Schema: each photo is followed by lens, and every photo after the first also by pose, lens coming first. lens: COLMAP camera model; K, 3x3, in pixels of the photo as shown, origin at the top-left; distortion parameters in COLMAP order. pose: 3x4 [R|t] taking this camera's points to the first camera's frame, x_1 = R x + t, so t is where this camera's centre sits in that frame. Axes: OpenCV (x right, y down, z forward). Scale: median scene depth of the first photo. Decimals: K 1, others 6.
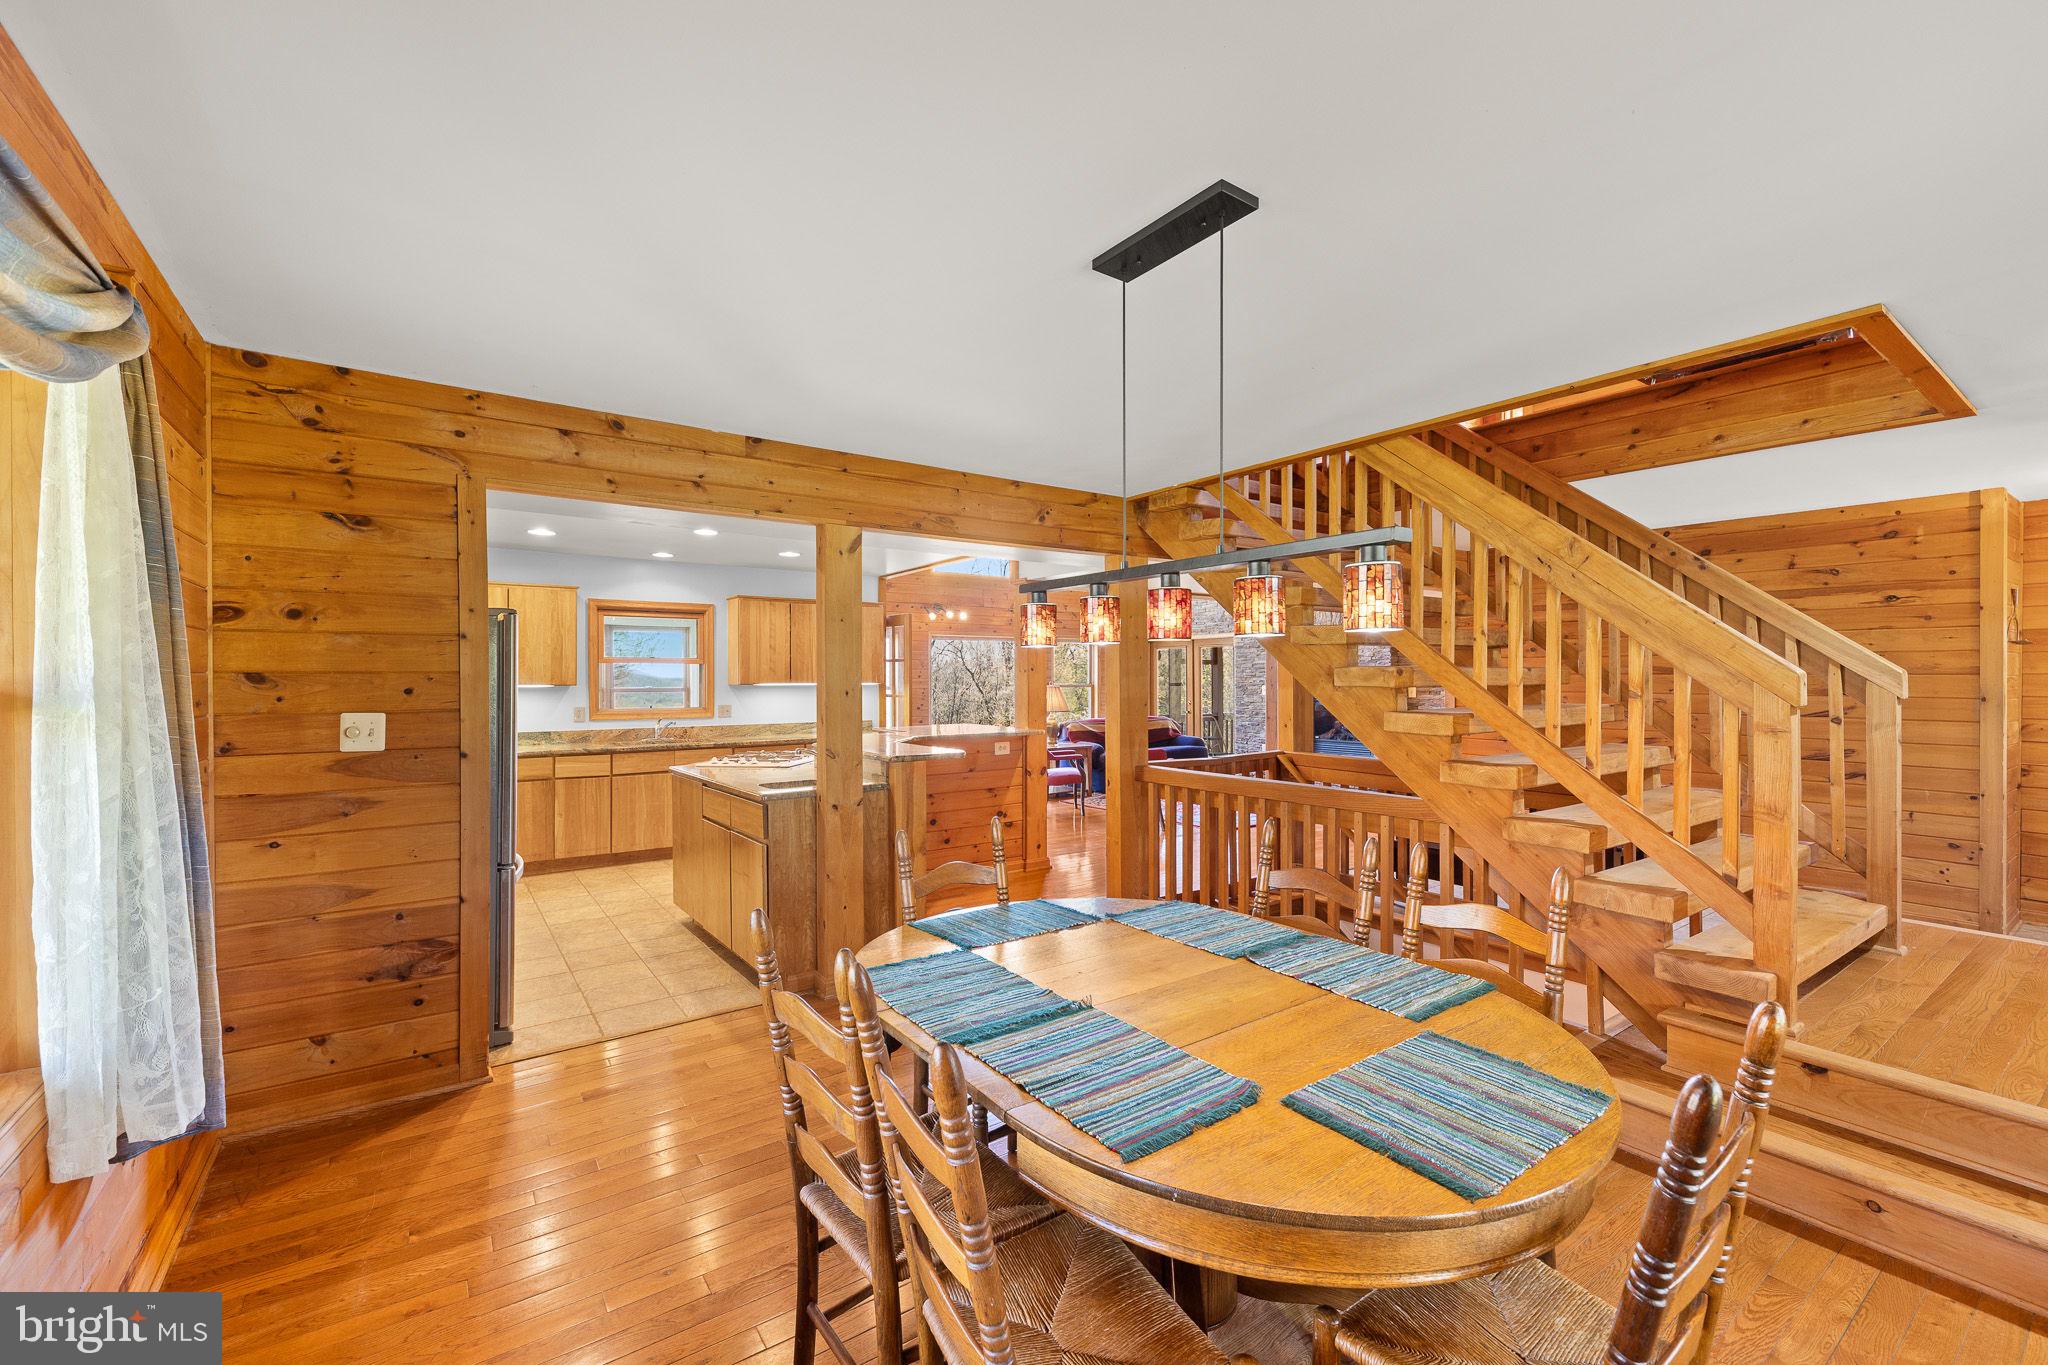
lens RADIAL K [[853.7, 0, 1028.8], [0, 853.7, 683.3], [0, 0, 1]] dist [0.002174, 0.000055]
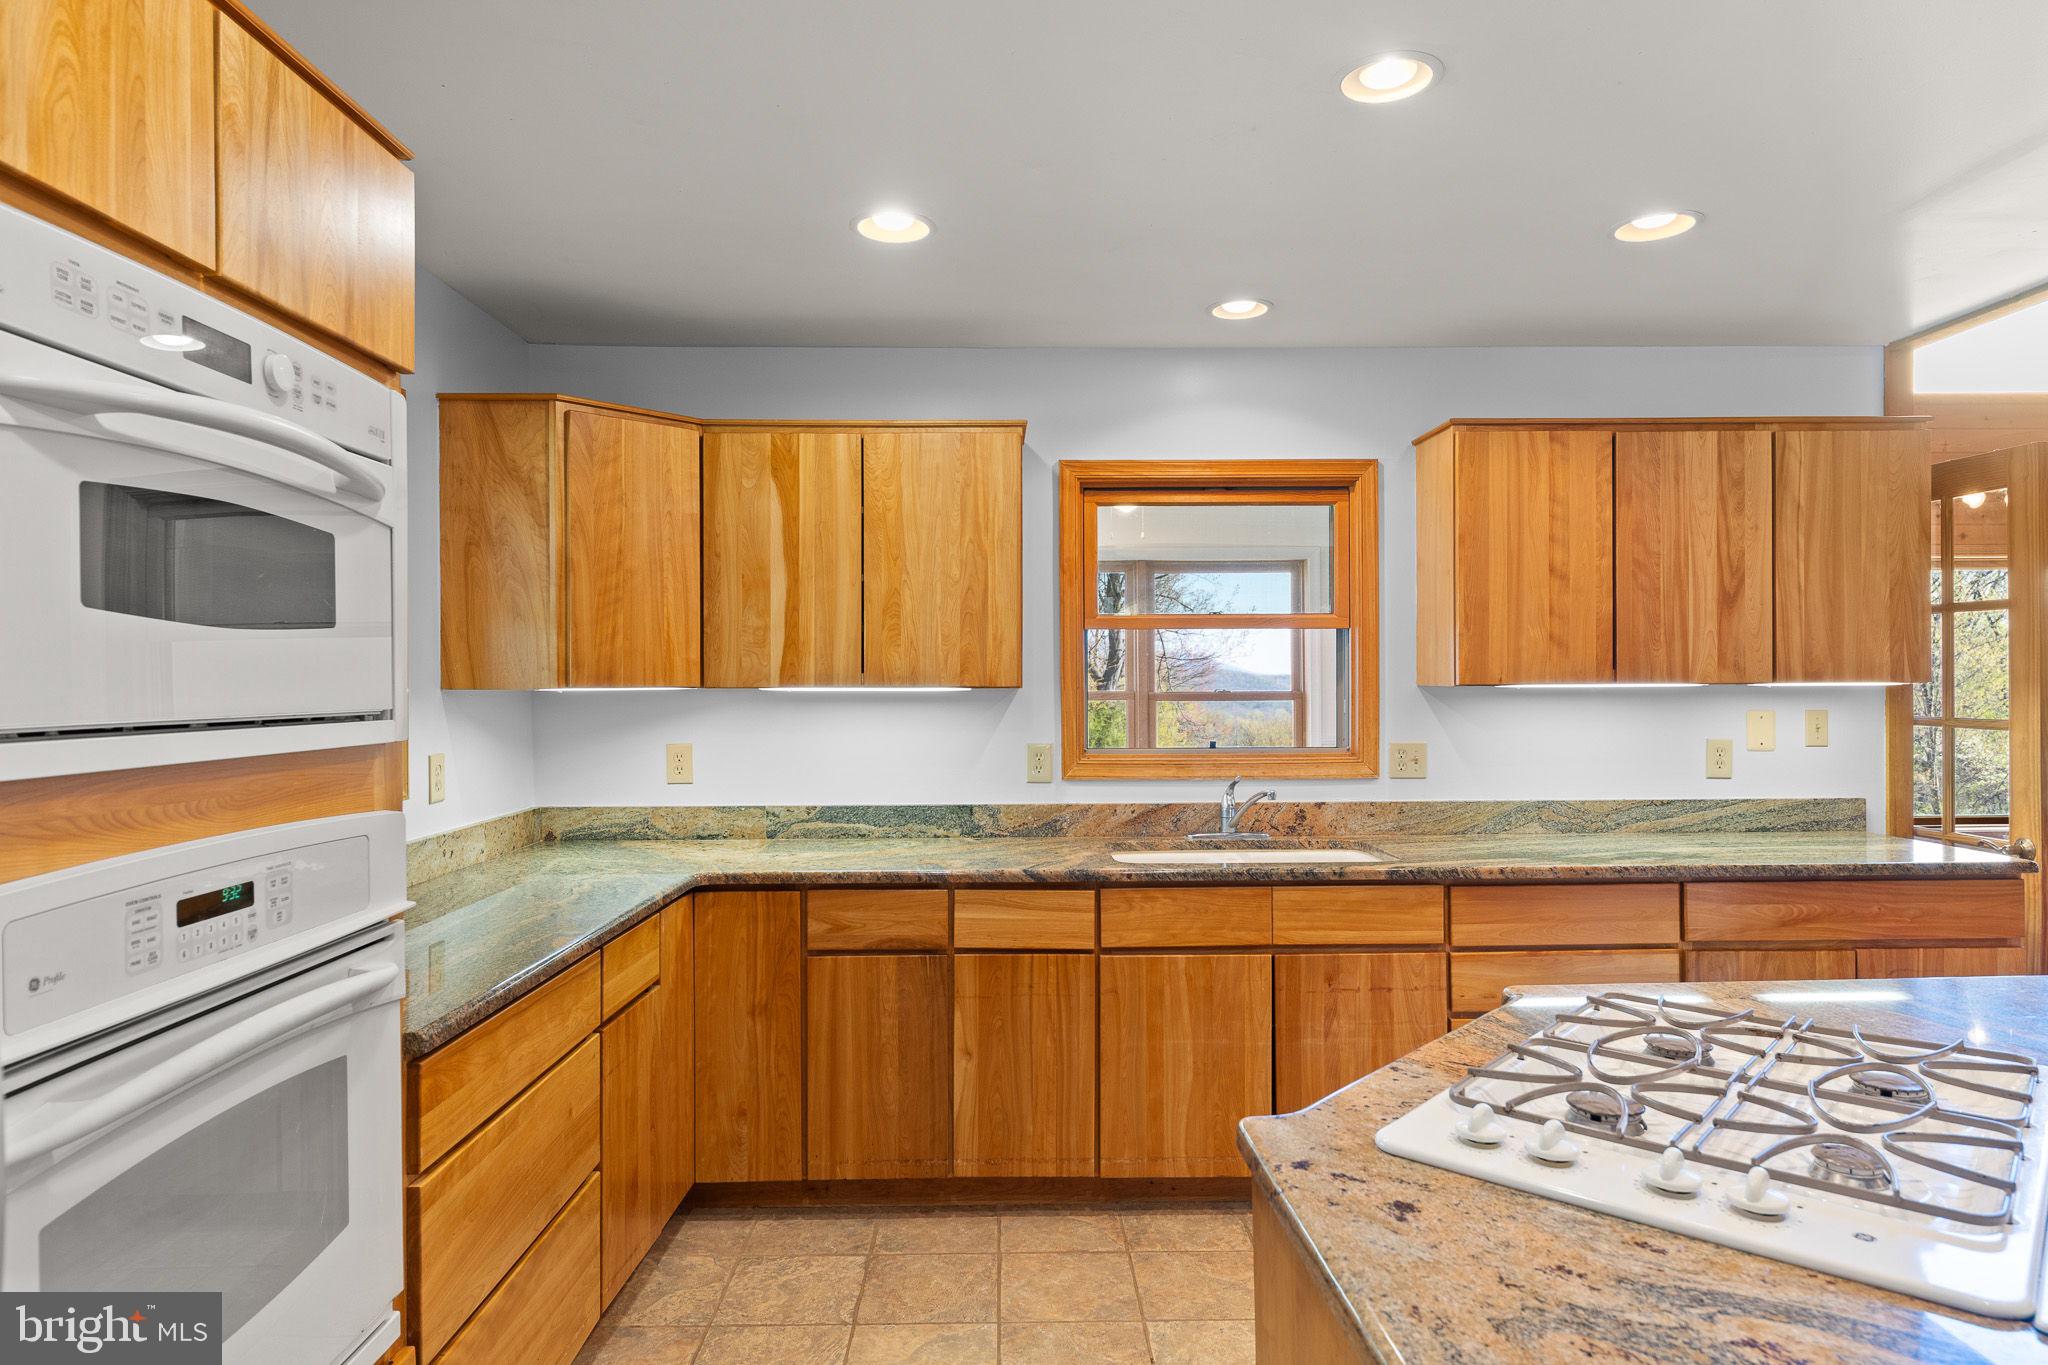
lens RADIAL K [[1170.7, 0, 1017.6], [0, 1170.7, 669.7], [0, 0, 1]] dist [0.002415, -0.000065]
pose [[0.820658, -0.003762, -0.571407, -0.218351], [-0.000517, 0.999973, -0.007326, -0.001616], [0.571420, 0.006307, 0.820634, 0.527646]]
